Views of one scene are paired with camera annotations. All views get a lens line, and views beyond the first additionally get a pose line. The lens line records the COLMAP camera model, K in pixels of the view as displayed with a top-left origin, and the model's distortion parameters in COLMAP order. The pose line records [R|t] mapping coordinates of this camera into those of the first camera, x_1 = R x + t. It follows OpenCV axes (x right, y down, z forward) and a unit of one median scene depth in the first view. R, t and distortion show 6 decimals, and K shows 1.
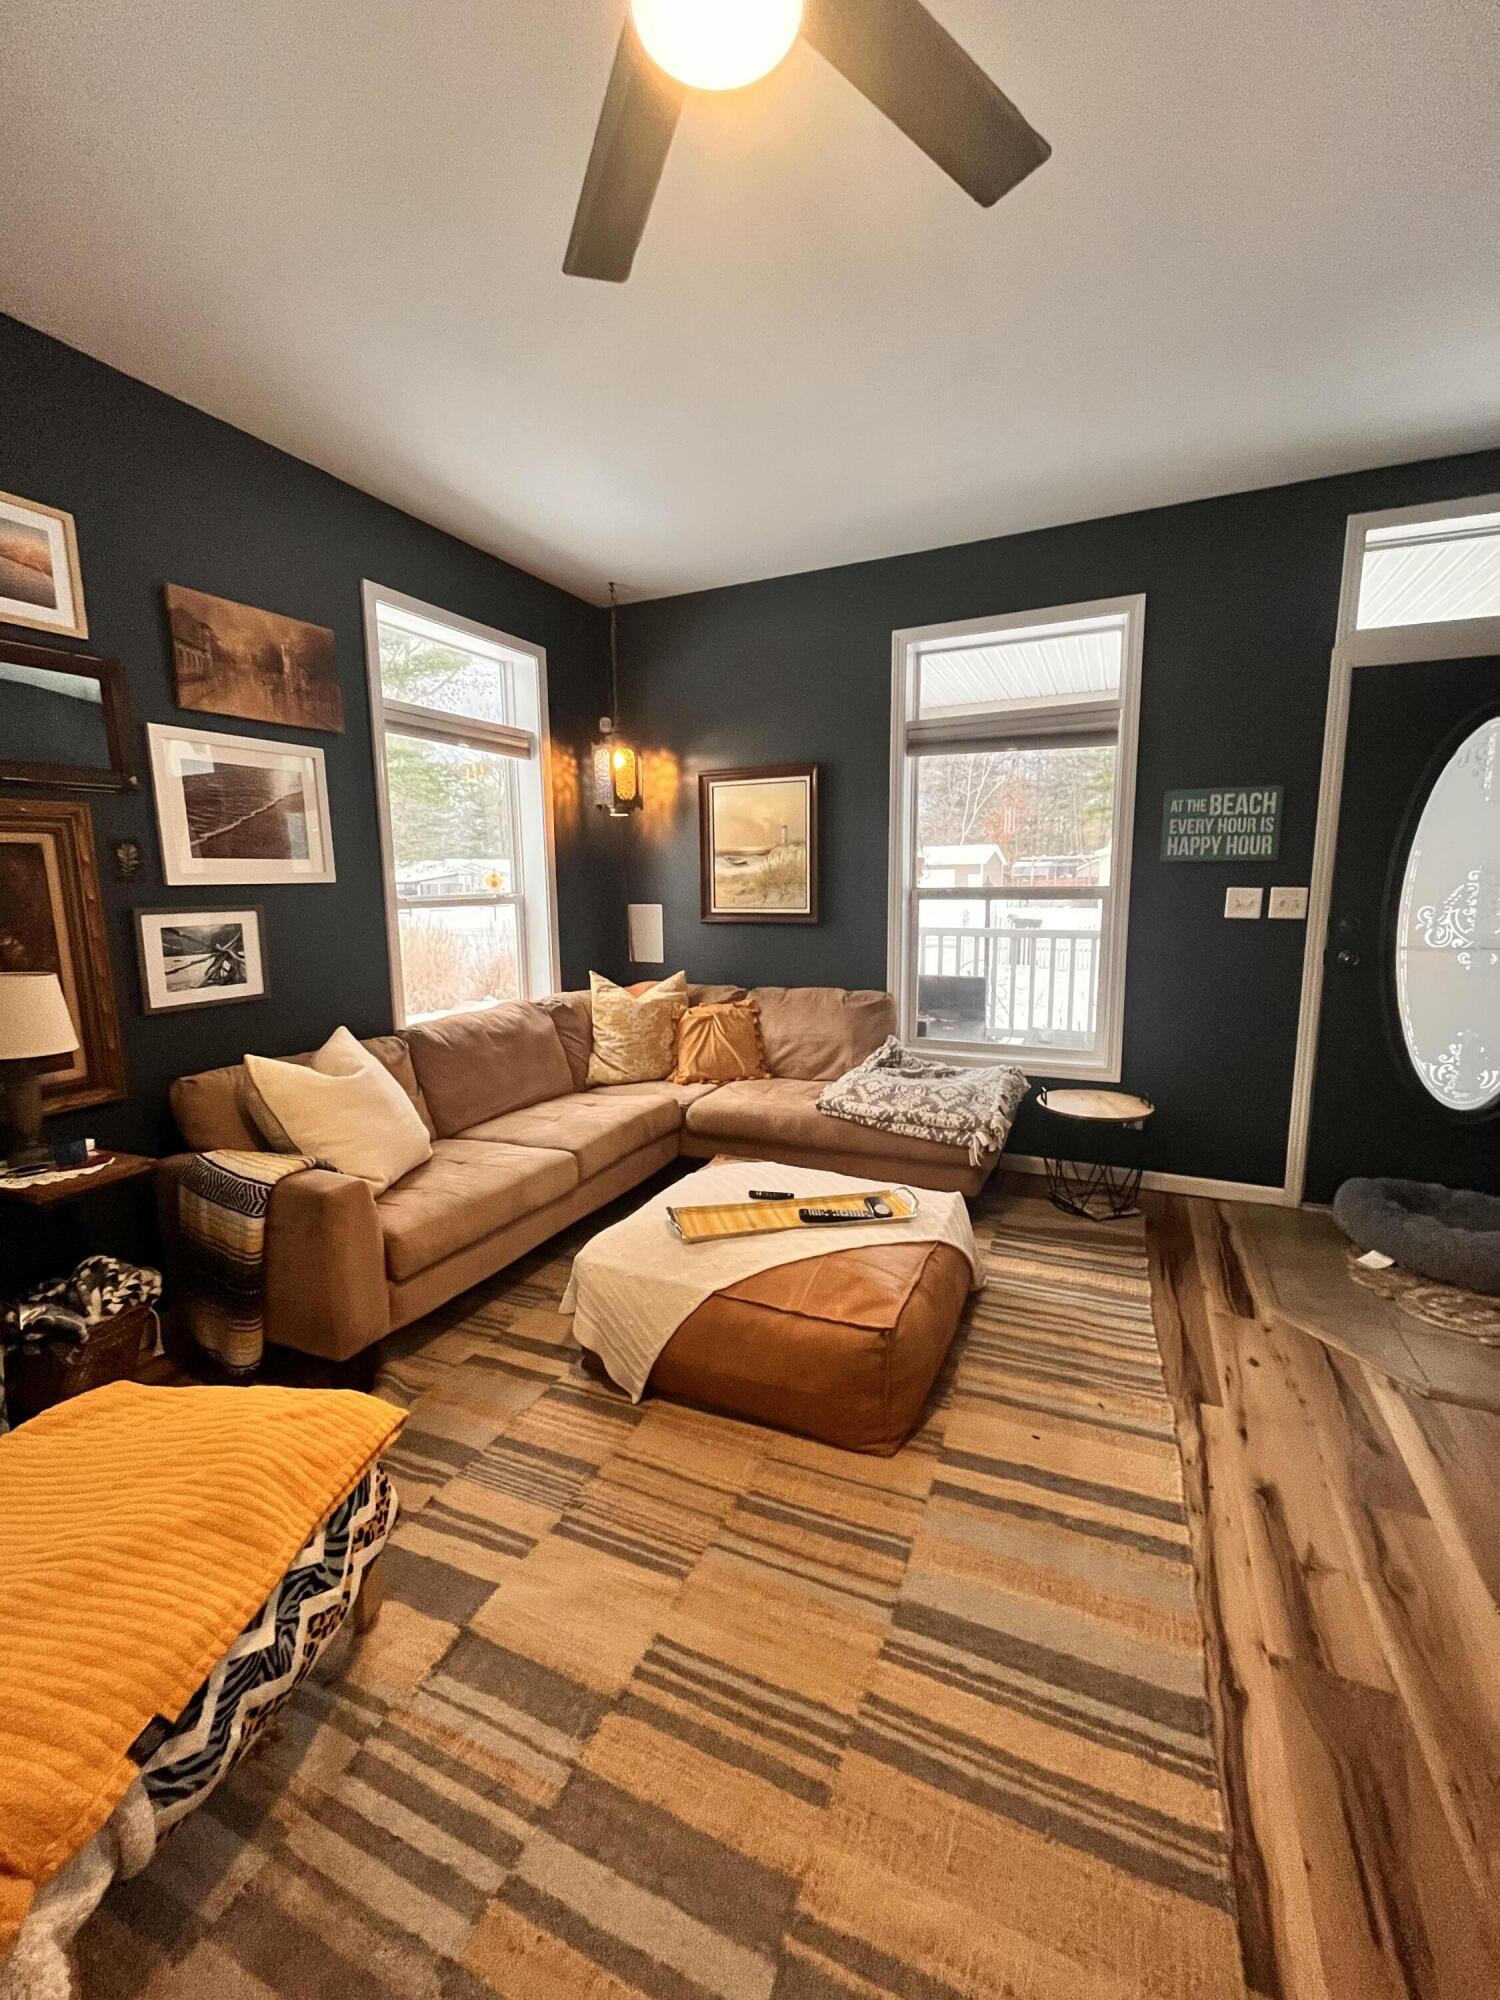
lens RADIAL K [[809.1, 0, 755.4], [0, 809.1, 998.3], [0, 0, 1]] dist [-0.001252, -0.000109]
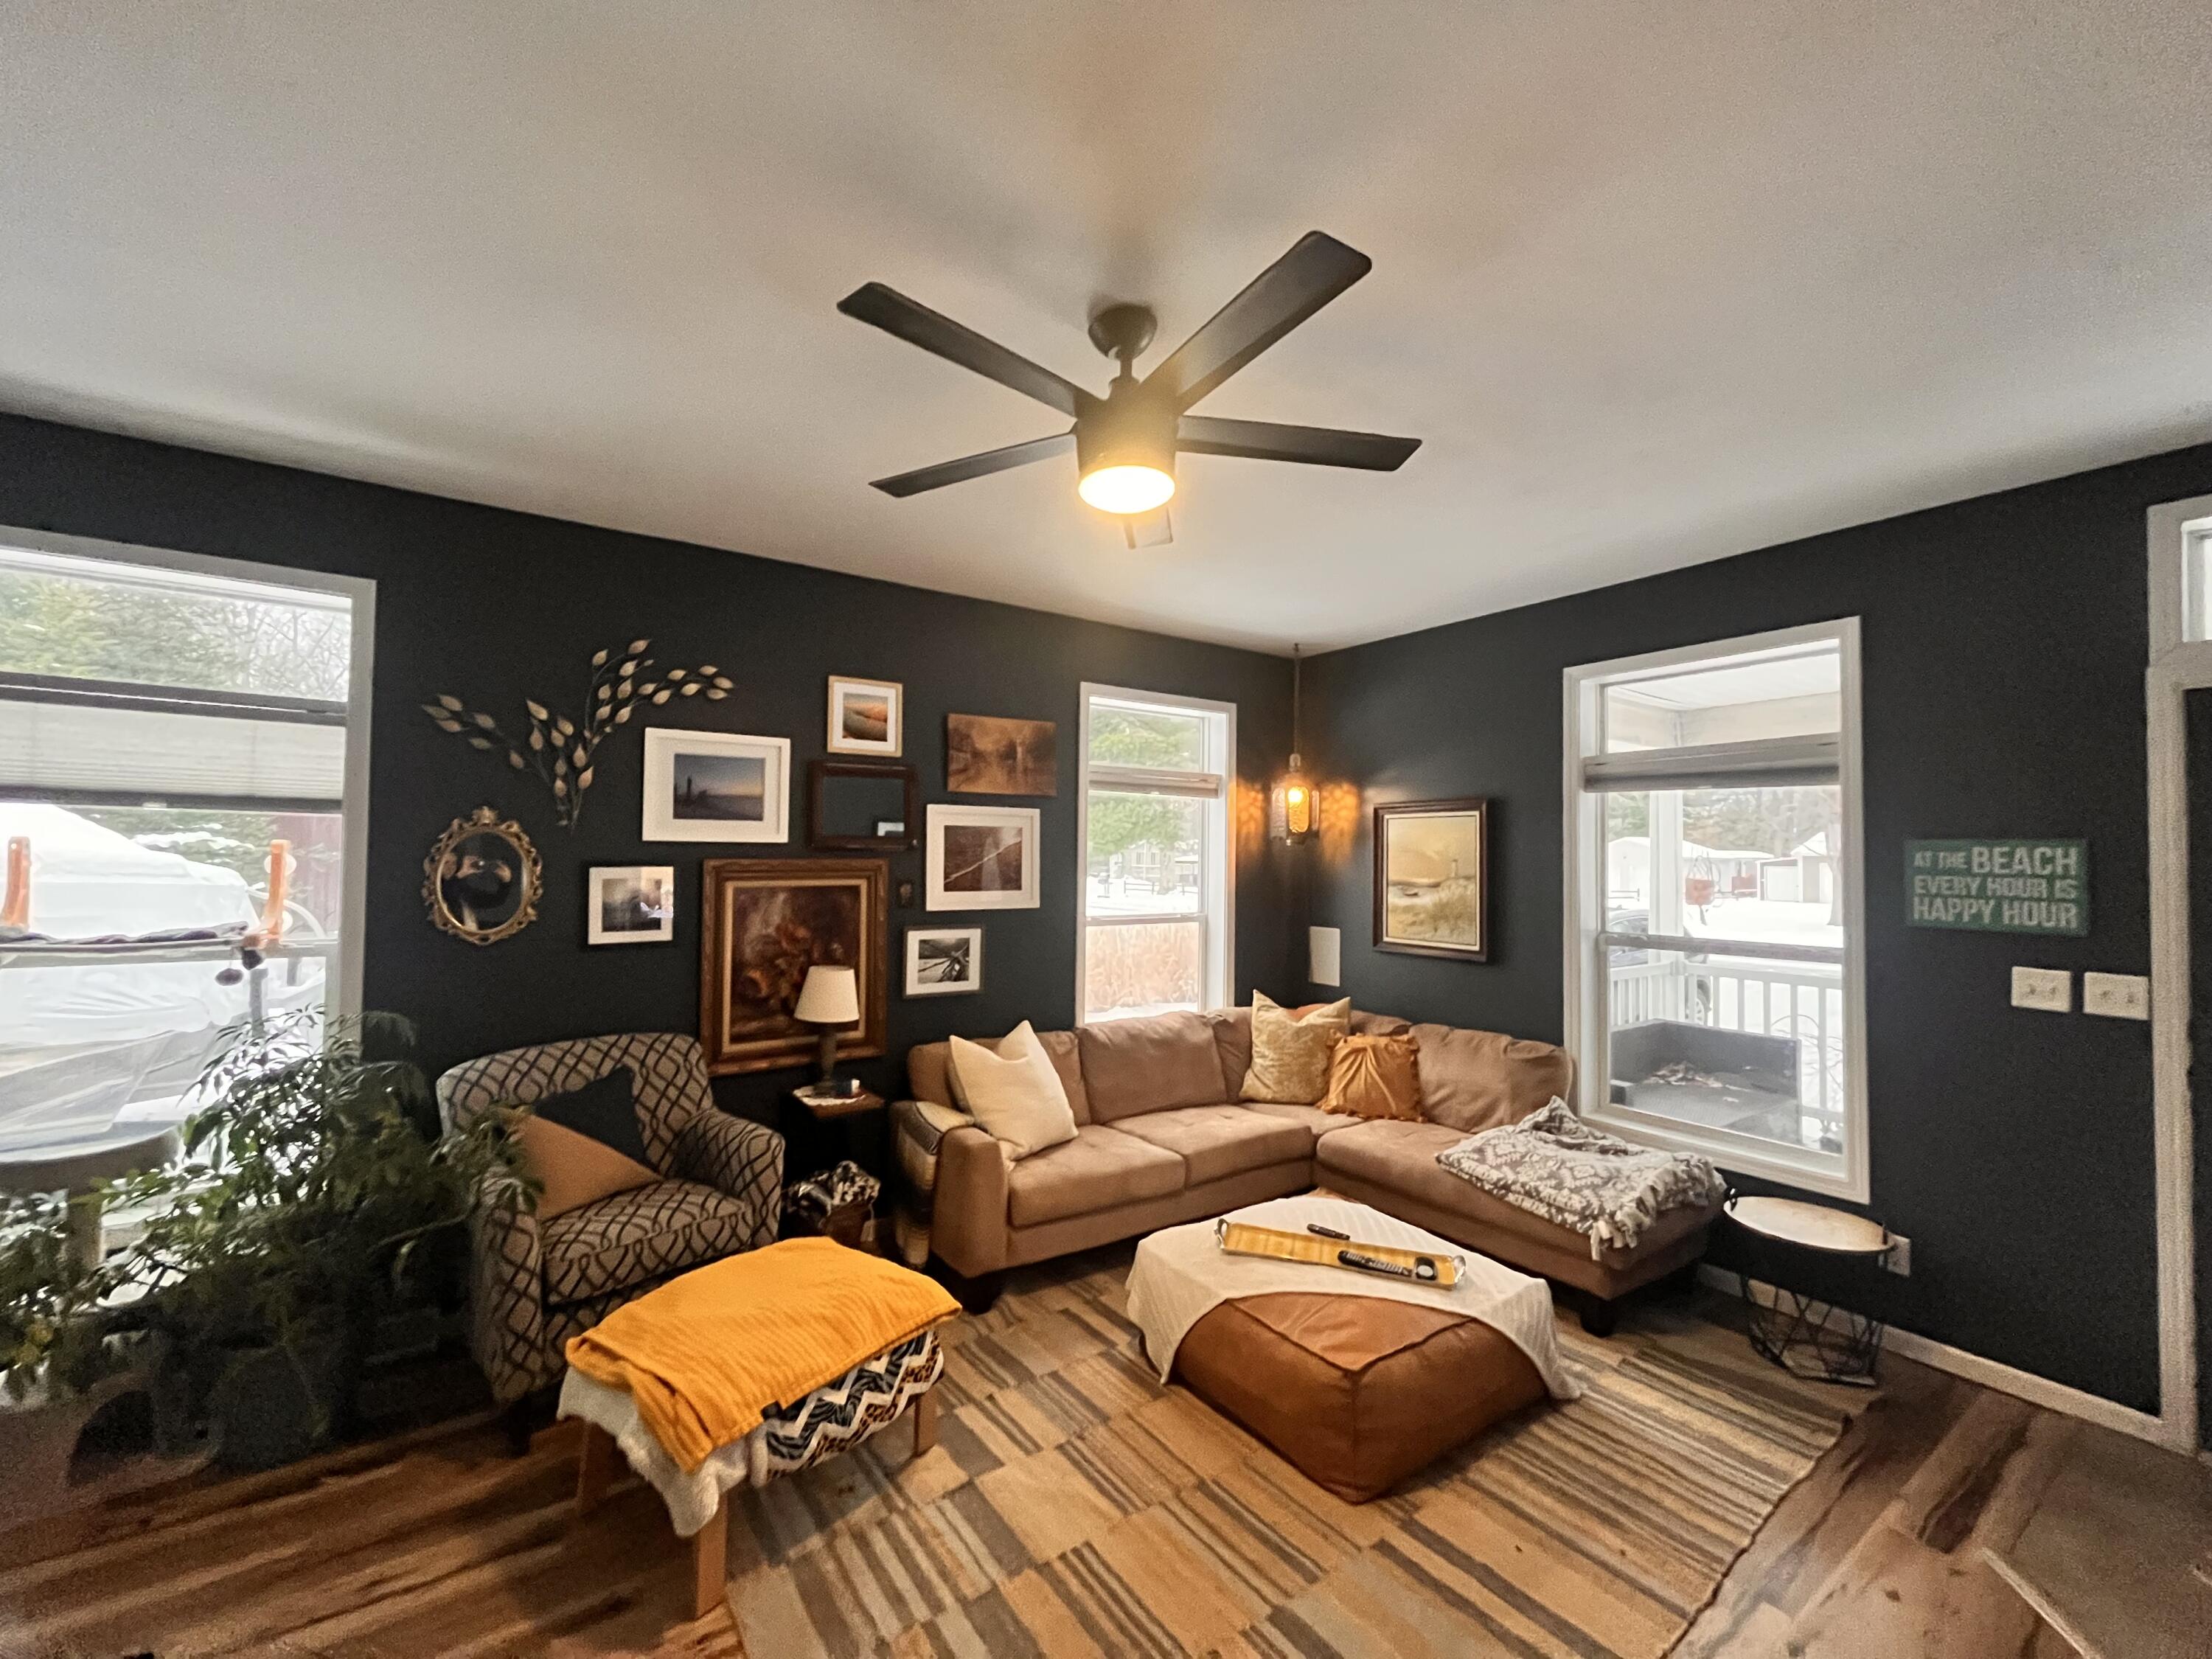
lens RADIAL K [[894.9, 0, 1092.8], [0, 894.9, 840.3], [0, 0, 1]] dist [-0.001252, -0.000109]
pose [[0.855049, 0.010819, -0.518434, 0.308730], [-0.098097, 0.985104, -0.141233, -0.055811], [0.509184, 0.171618, 0.843374, -0.195589]]
